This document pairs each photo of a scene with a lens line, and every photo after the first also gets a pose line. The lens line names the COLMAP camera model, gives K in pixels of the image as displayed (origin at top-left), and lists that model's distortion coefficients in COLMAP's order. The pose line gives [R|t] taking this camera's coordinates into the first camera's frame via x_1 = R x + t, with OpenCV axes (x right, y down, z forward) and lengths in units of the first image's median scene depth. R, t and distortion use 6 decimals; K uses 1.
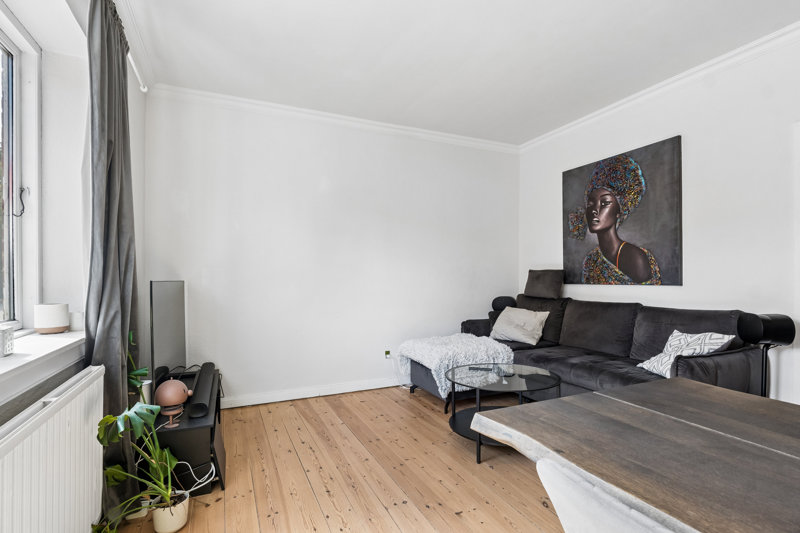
lens RADIAL K [[406.0, 0, 401.3], [0, 406.0, 270.6], [0, 0, 1]] dist [0.018125, 0.000414]
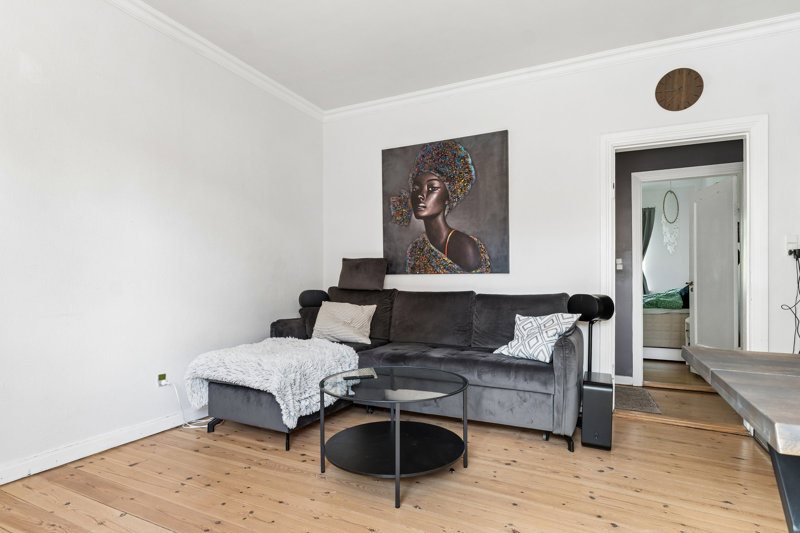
lens RADIAL K [[427.6, 0, 404.5], [0, 427.6, 280.1], [0, 0, 1]] dist [0.003313, -0.000308]
pose [[0.770184, 0.014729, 0.637652, -0.188716], [-0.018243, 0.999833, -0.001061, 0.052016], [-0.637561, -0.010816, 0.770324, 0.282513]]
